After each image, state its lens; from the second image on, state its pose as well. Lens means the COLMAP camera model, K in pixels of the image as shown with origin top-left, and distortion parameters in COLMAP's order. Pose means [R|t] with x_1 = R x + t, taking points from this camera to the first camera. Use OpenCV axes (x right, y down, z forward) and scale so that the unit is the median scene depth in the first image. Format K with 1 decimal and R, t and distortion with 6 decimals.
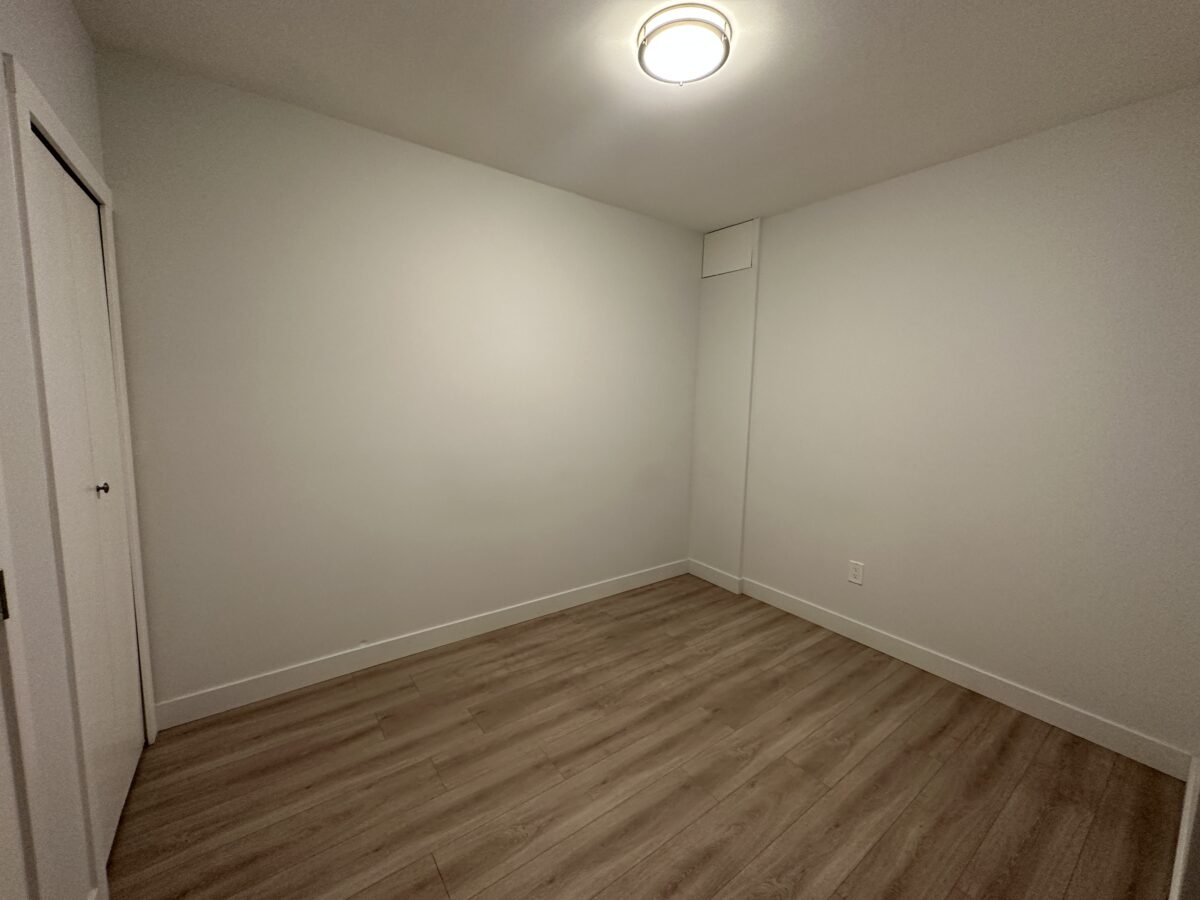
lens RADIAL K [[475.9, 0, 596.0], [0, 475.9, 445.9], [0, 0, 1]] dist [-0.002793, 0.000505]
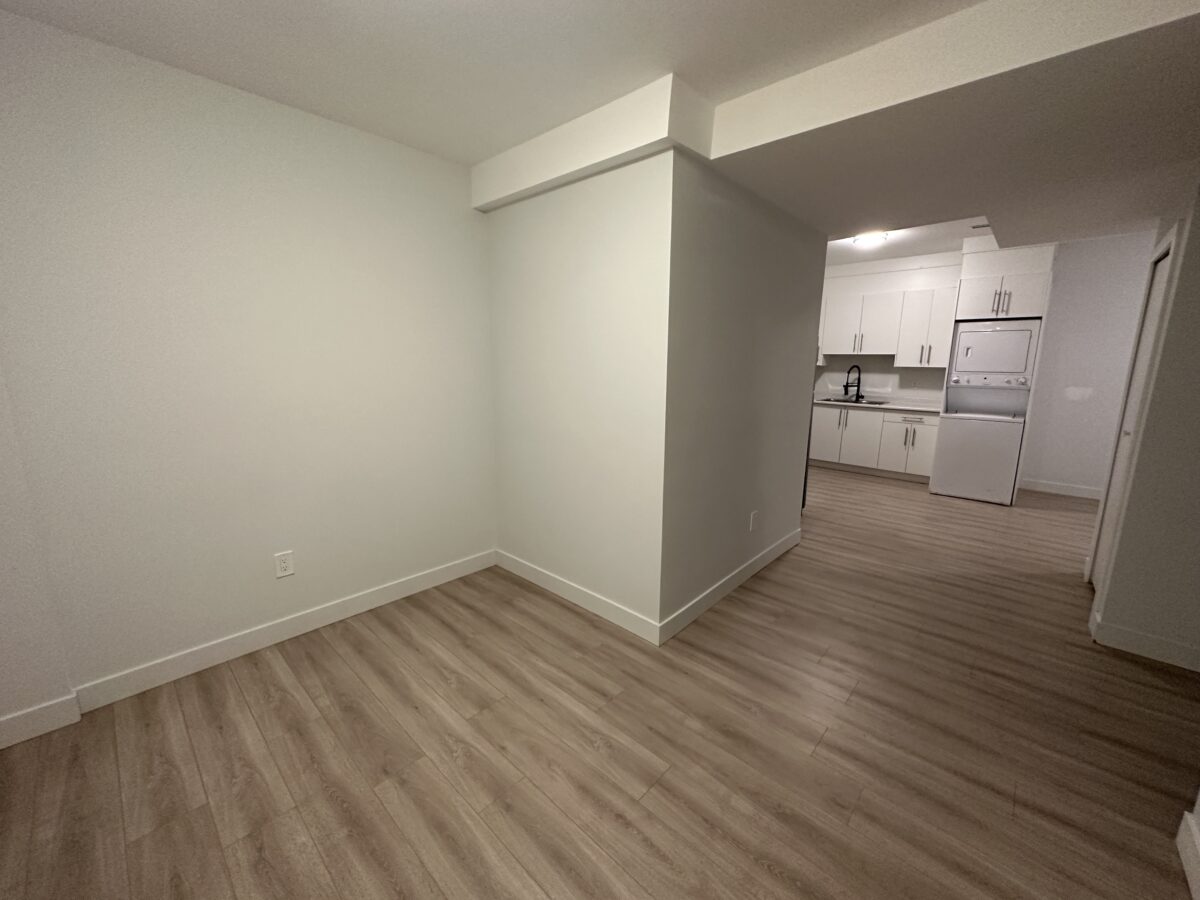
lens RADIAL K [[475.9, 0, 602.8], [0, 475.9, 454.5], [0, 0, 1]] dist [-0.002793, 0.000505]
pose [[-0.190174, -0.219266, 0.956952, -0.436740], [0.099968, 0.965349, 0.241056, -0.096843], [-0.976648, 0.141507, -0.161664, 0.685418]]
